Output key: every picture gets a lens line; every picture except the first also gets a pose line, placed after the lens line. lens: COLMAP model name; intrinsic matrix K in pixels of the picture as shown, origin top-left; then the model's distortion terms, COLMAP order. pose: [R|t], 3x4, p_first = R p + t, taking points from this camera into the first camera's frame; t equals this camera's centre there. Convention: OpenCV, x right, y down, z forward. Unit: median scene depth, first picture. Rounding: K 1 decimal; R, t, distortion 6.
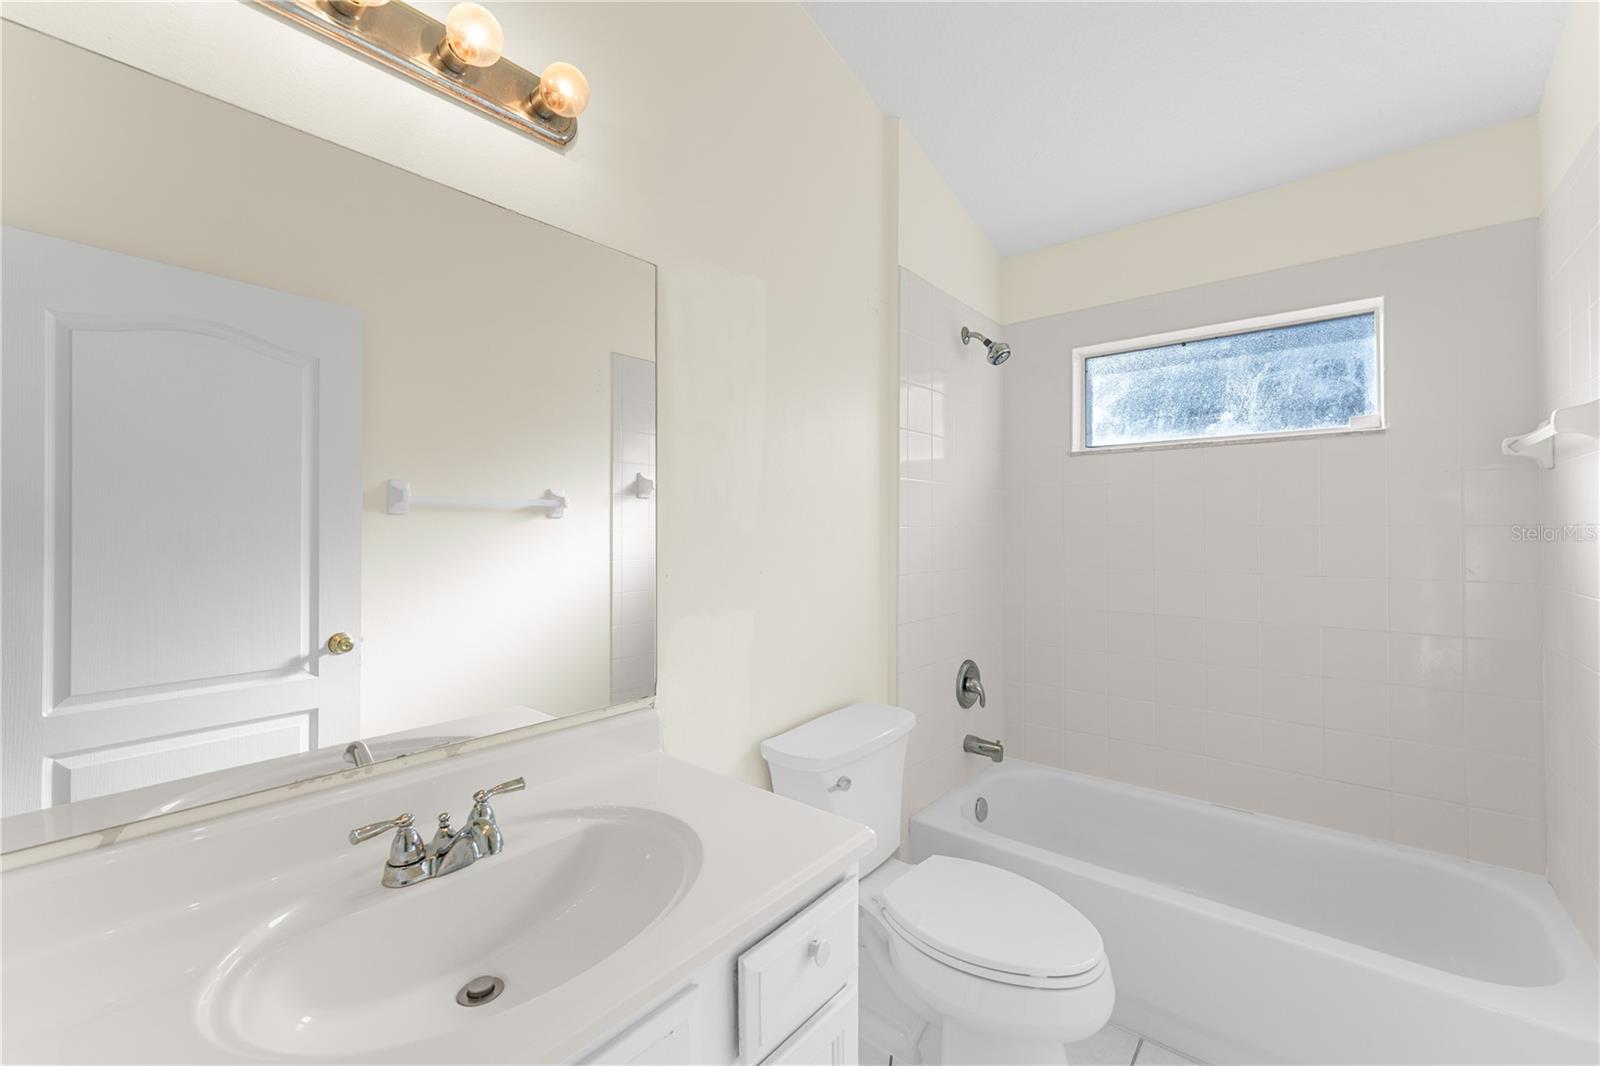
lens RADIAL K [[643.8, 0, 776.9], [0, 643.8, 528.9], [0, 0, 1]] dist [0.000131, -0.000148]
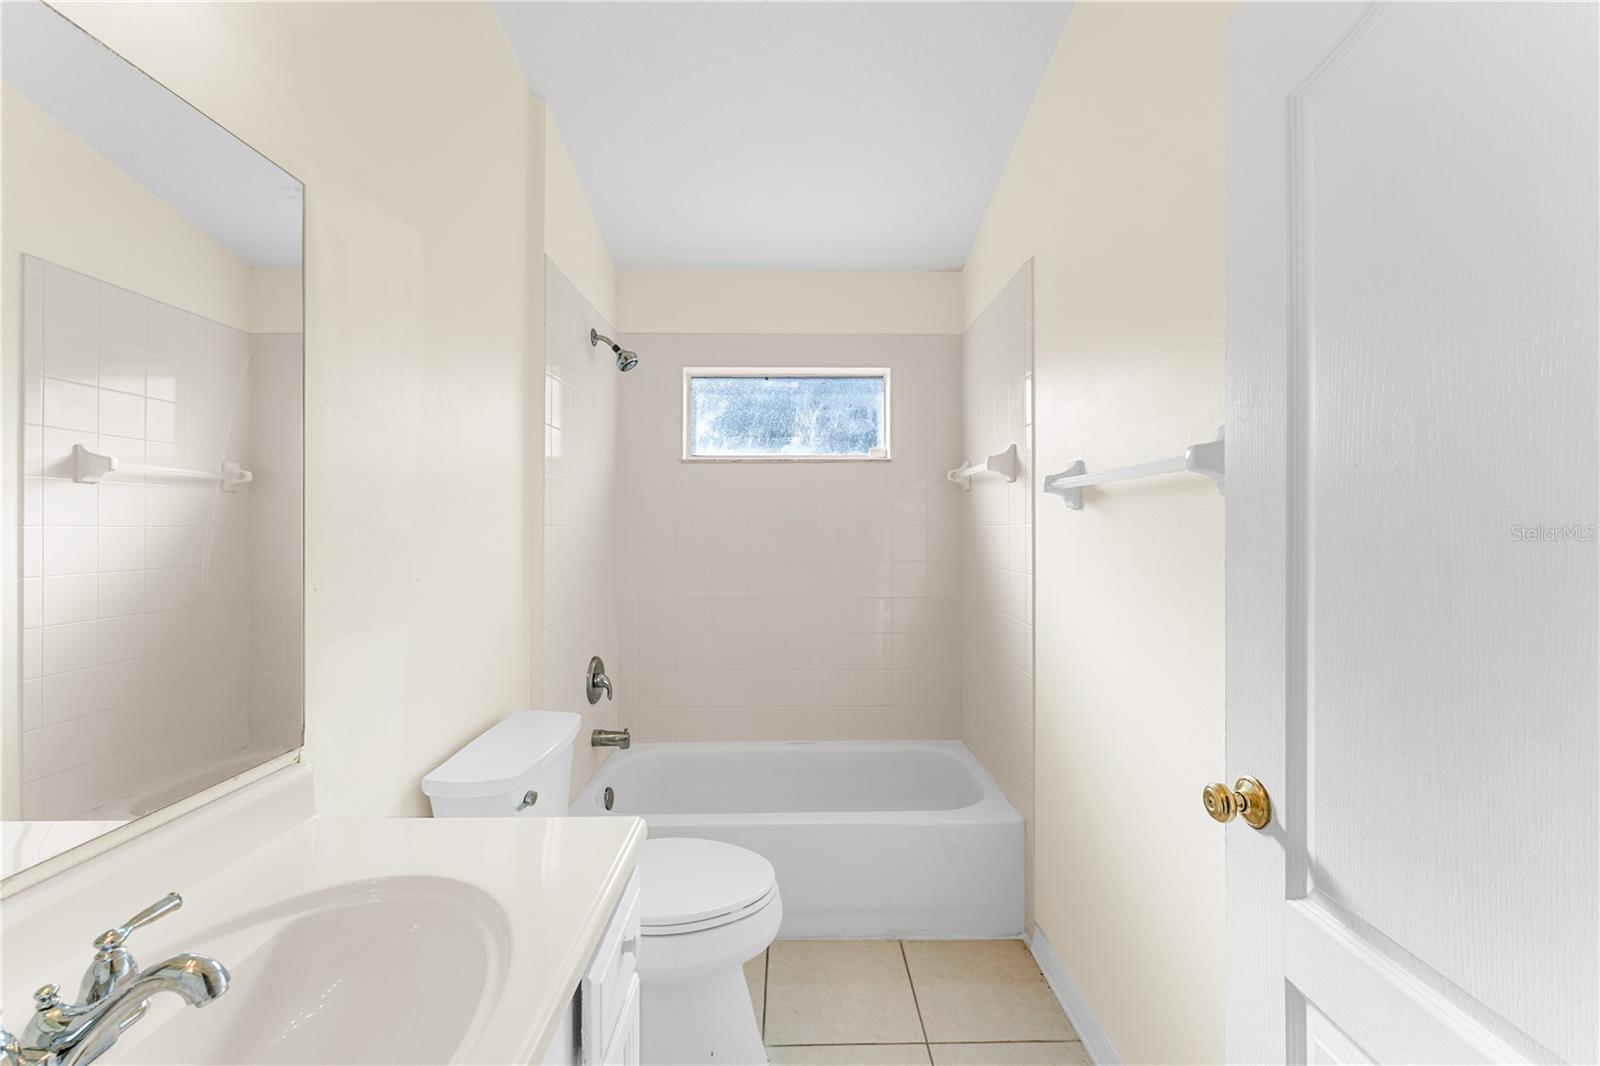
lens RADIAL K [[642.9, 0, 793.8], [0, 642.9, 535.3], [0, 0, 1]] dist [0.001469, 0.000177]
pose [[0.764702, -0.008898, 0.644323, -0.129611], [0.001300, 0.999924, 0.012266, -0.000506], [-0.644383, -0.008542, 0.764655, 0.021019]]
